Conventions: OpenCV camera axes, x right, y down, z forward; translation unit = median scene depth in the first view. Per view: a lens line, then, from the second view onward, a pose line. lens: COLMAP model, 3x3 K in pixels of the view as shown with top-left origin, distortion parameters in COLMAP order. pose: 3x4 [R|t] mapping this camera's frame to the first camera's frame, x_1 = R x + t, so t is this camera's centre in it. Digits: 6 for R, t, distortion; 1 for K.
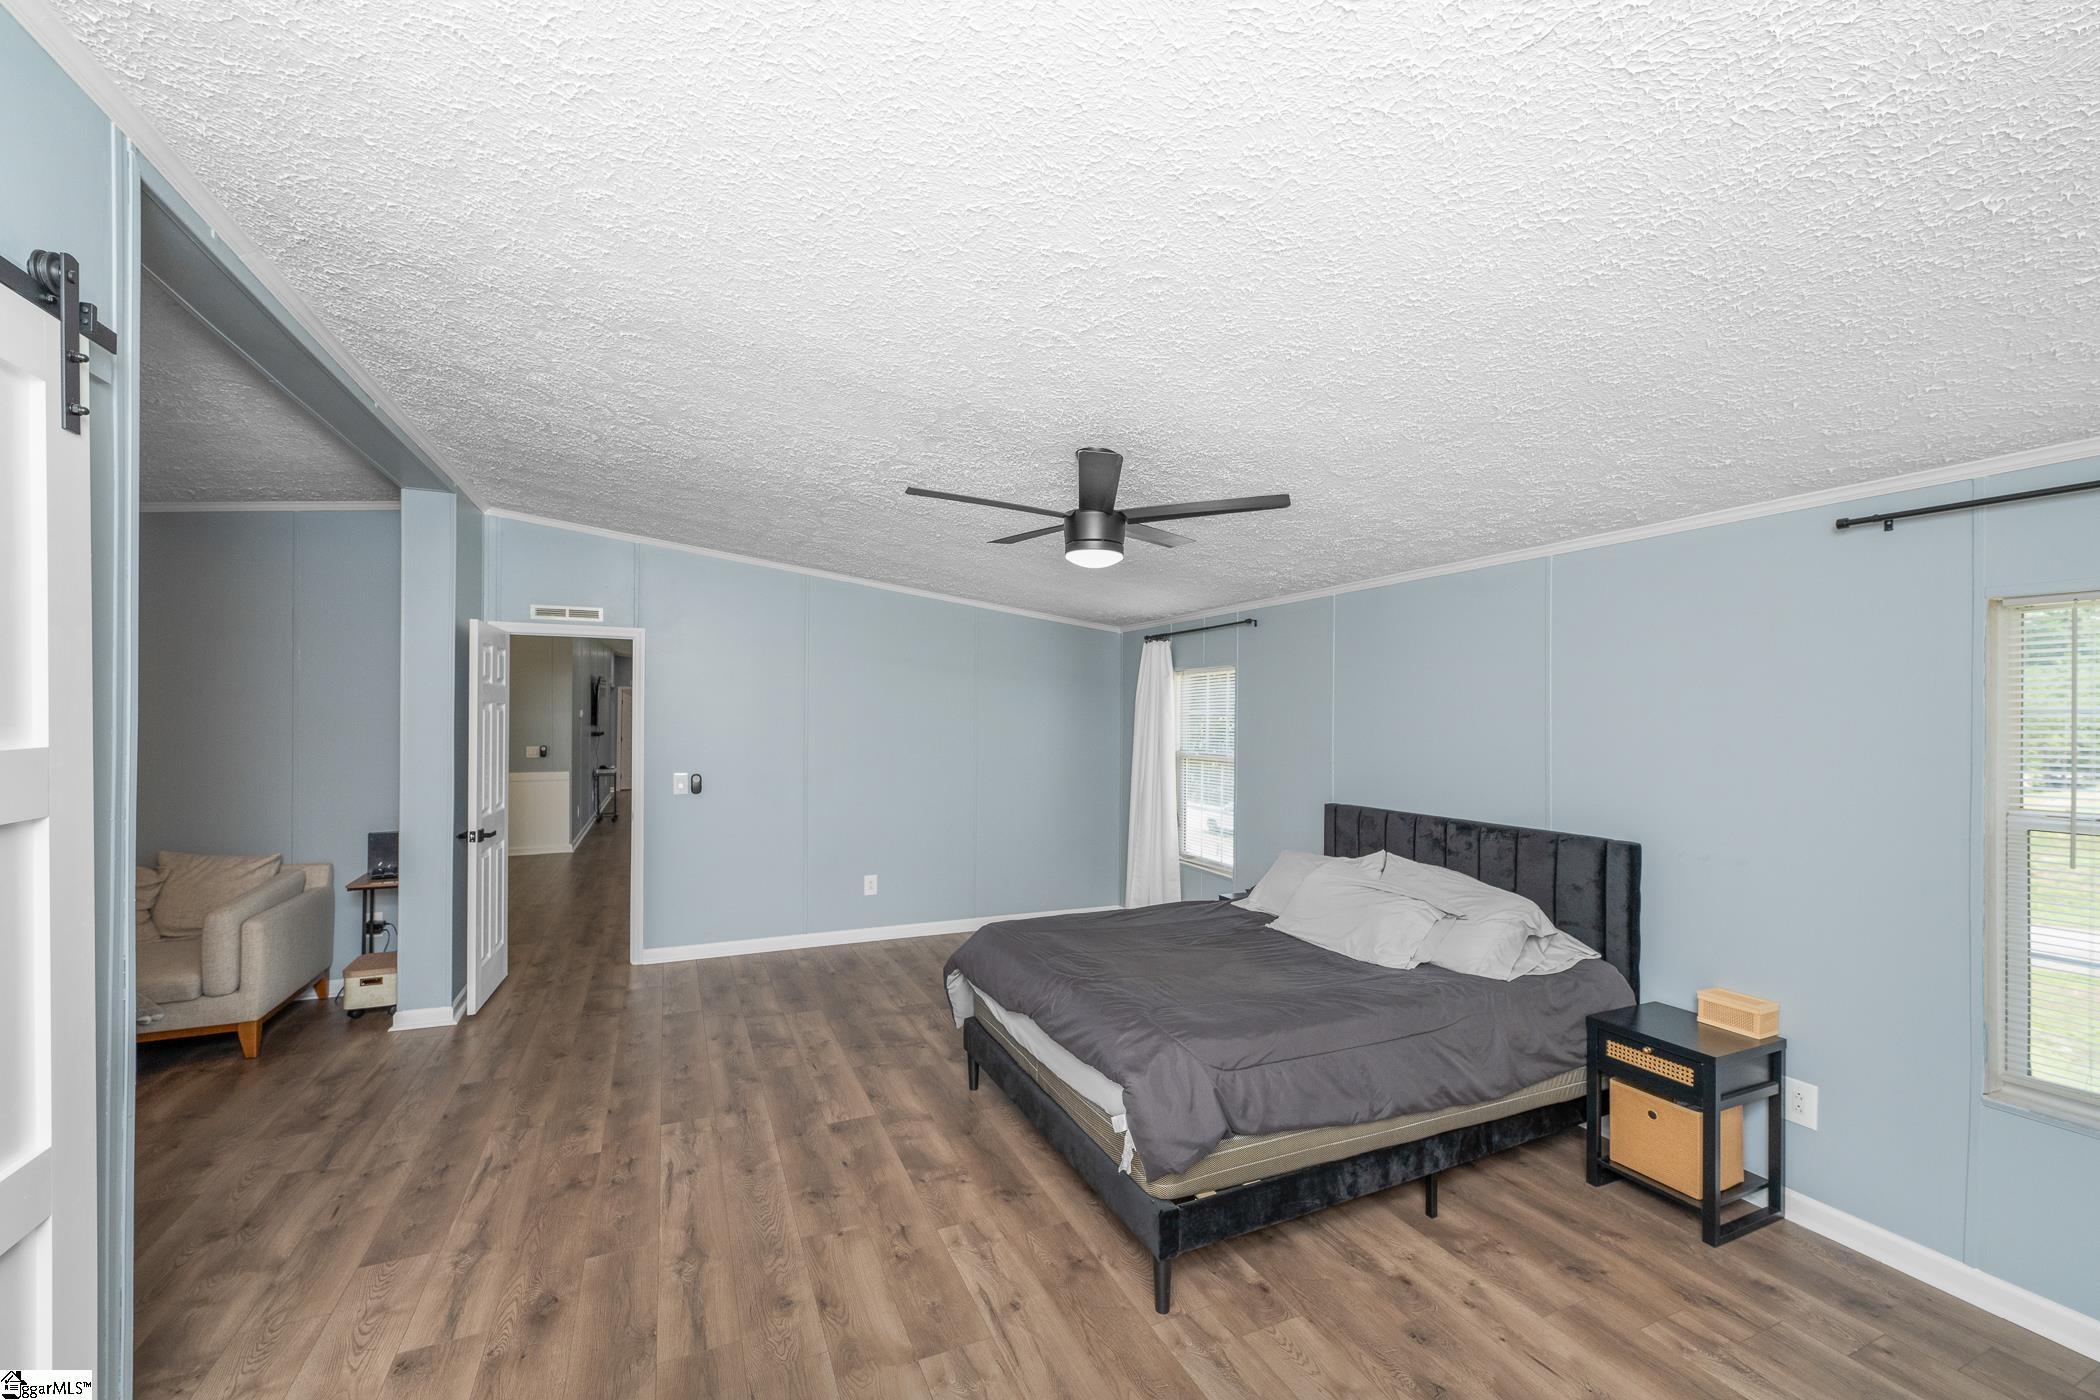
lens RADIAL K [[838.3, 0, 1045.6], [0, 838.3, 704.2], [0, 0, 1]] dist [-0.000797, -0.000119]
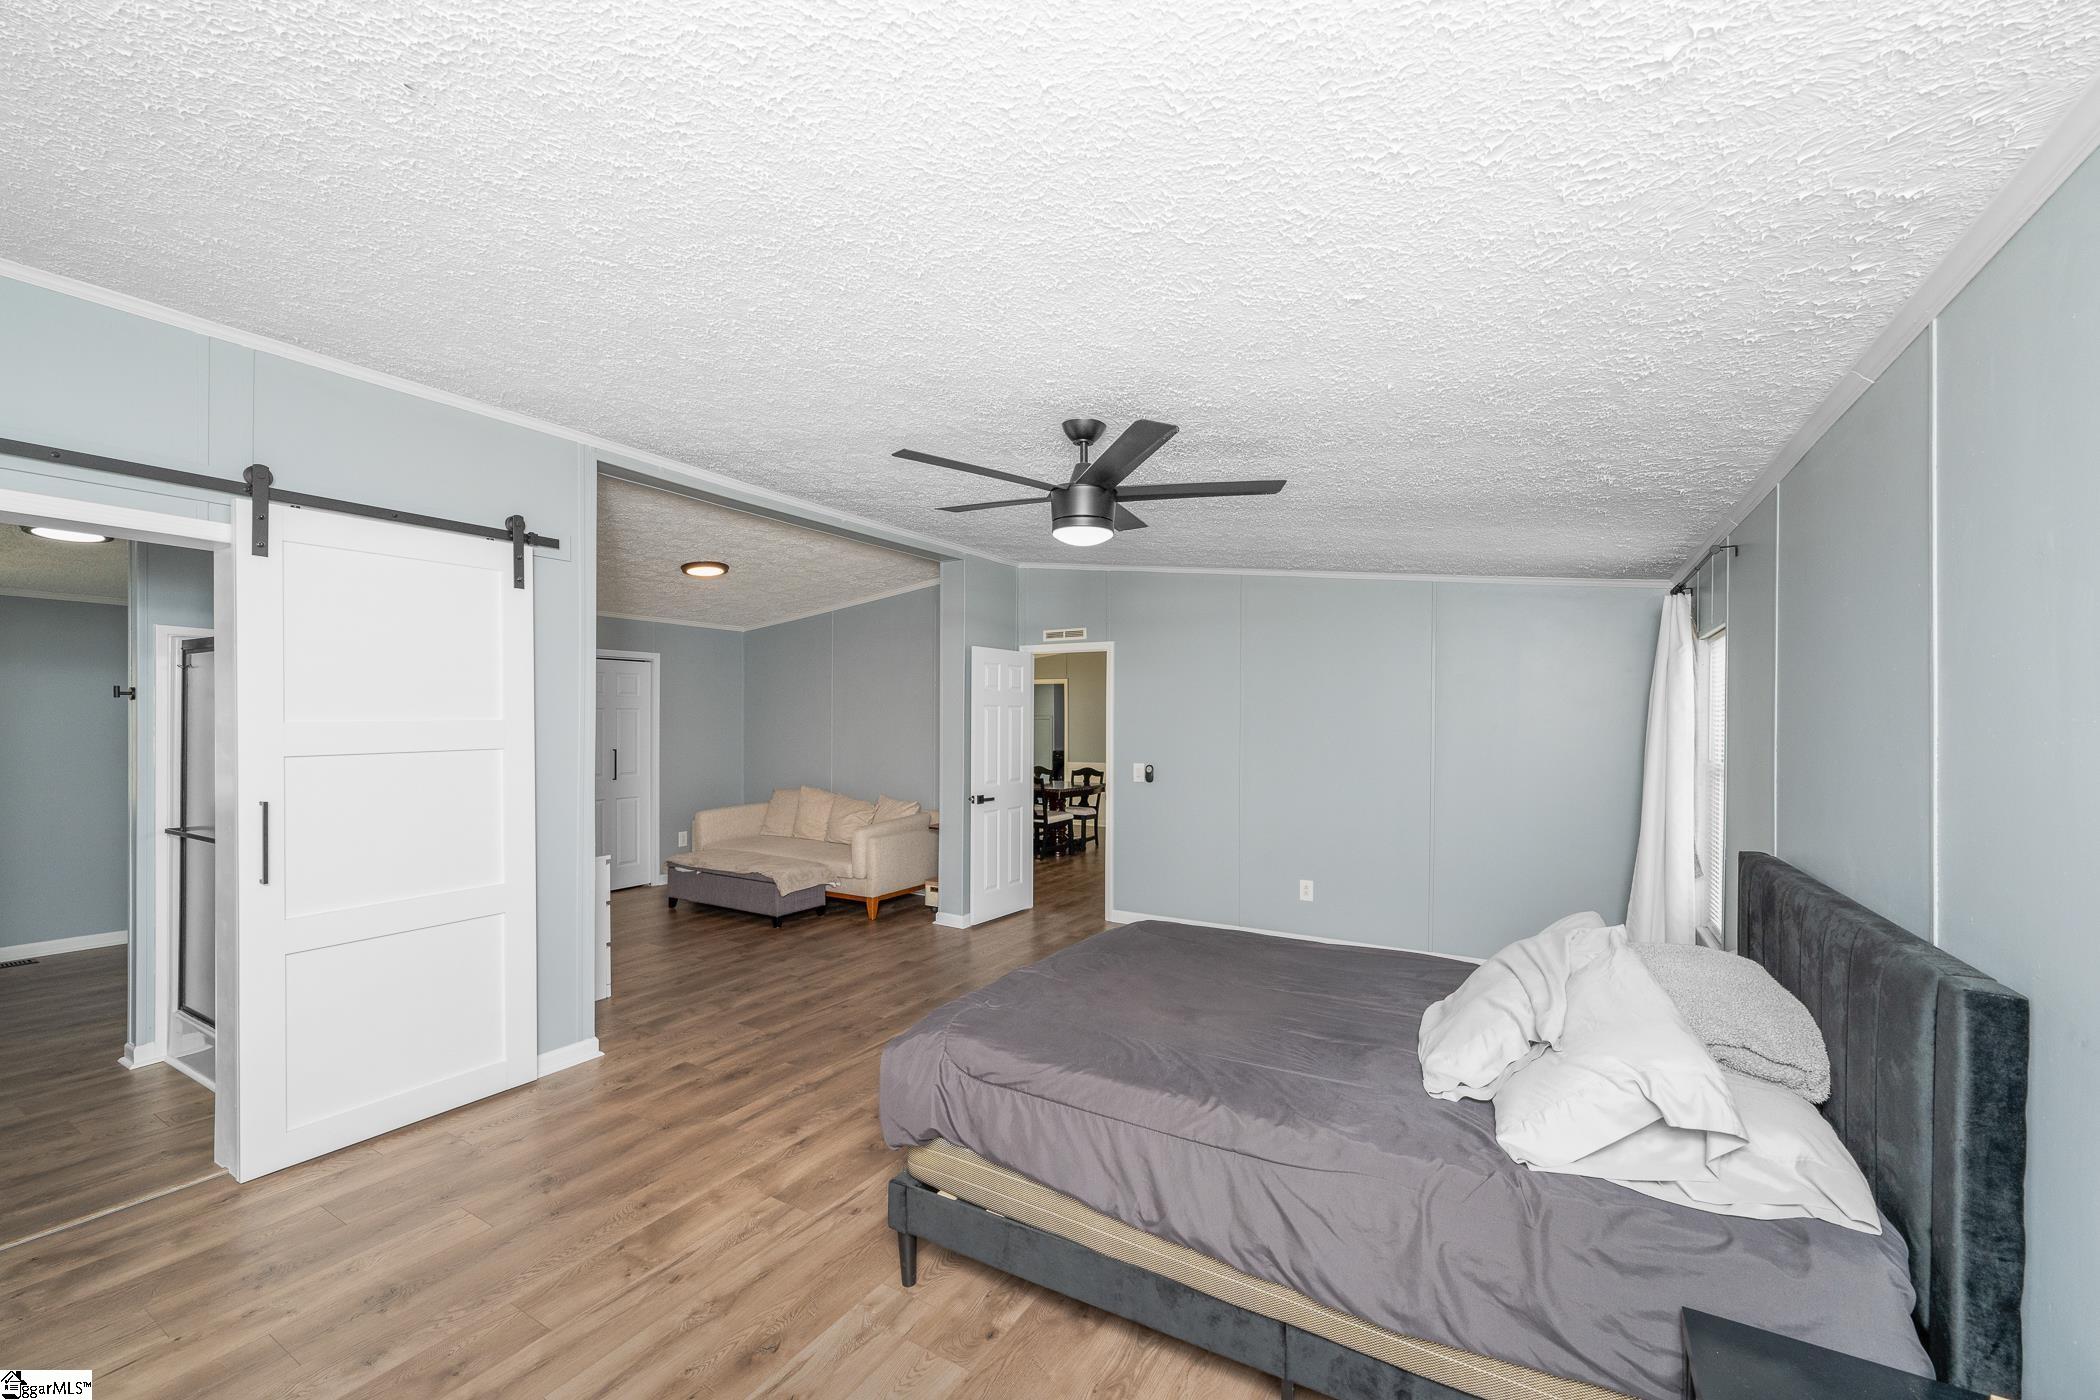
lens RADIAL K [[838.3, 0, 1039.3], [0, 838.3, 723.4], [0, 0, 1]] dist [-0.000797, -0.000119]
pose [[0.565955, -0.006475, -0.824411, 0.760313], [0.017338, 0.999841, 0.004050, 0.034147], [0.824254, -0.016586, 0.565978, 0.406985]]
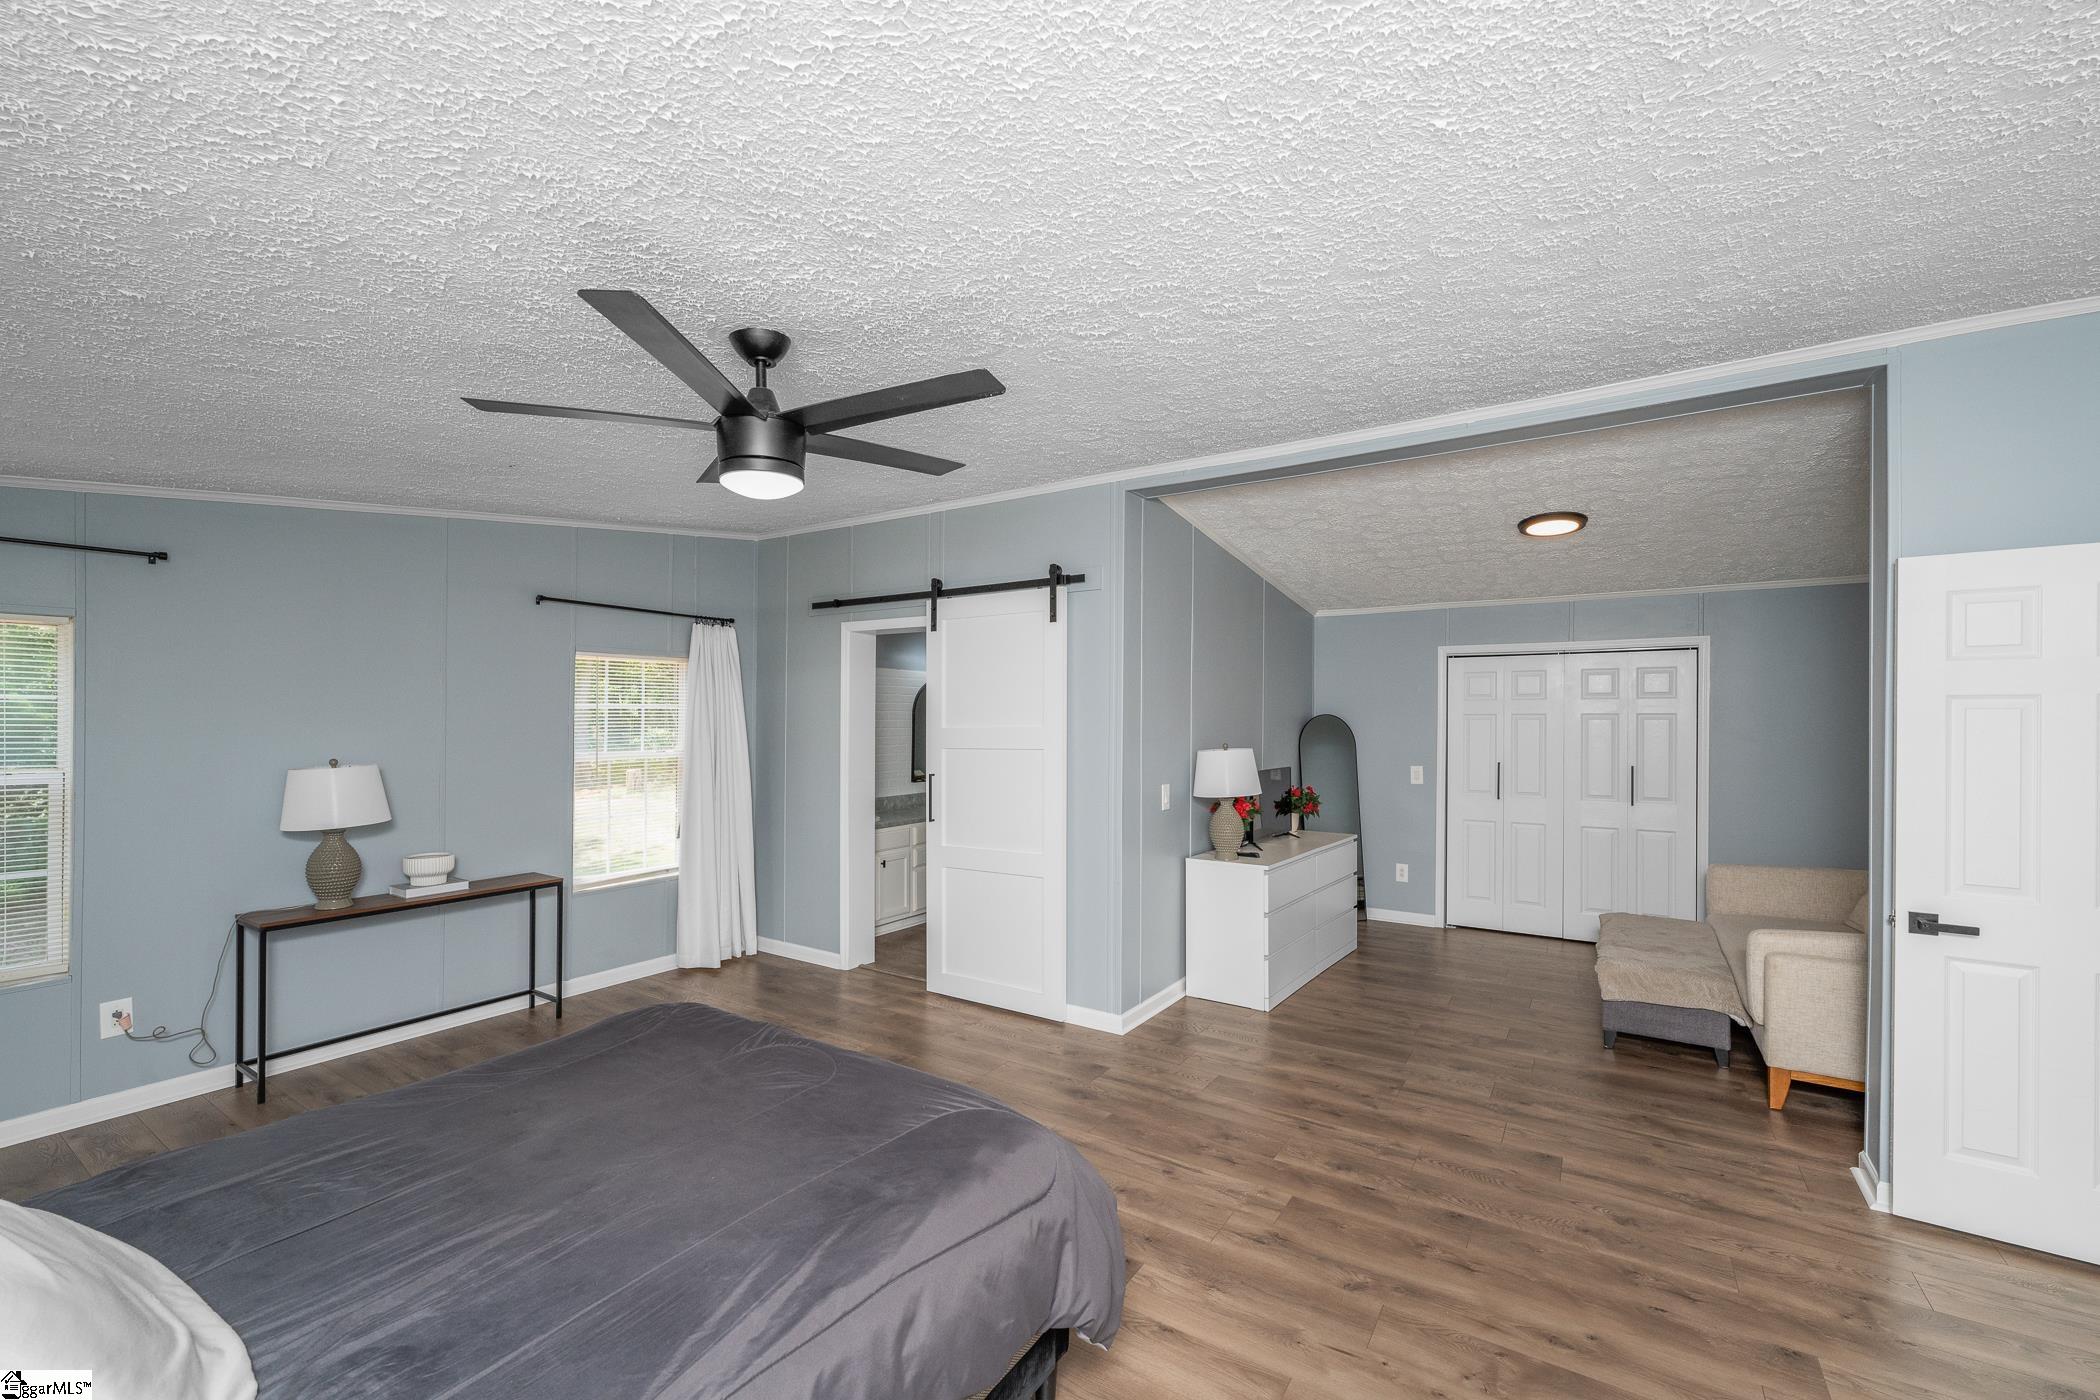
lens RADIAL K [[873.8, 0, 1036.8], [0, 873.8, 708.7], [0, 0, 1]] dist [-0.001921, 0.000579]
pose [[-0.851008, -0.012602, -0.525002, 0.242783], [0.001699, 0.999641, -0.026750, 0.030843], [0.525151, -0.023656, -0.850680, 1.678622]]
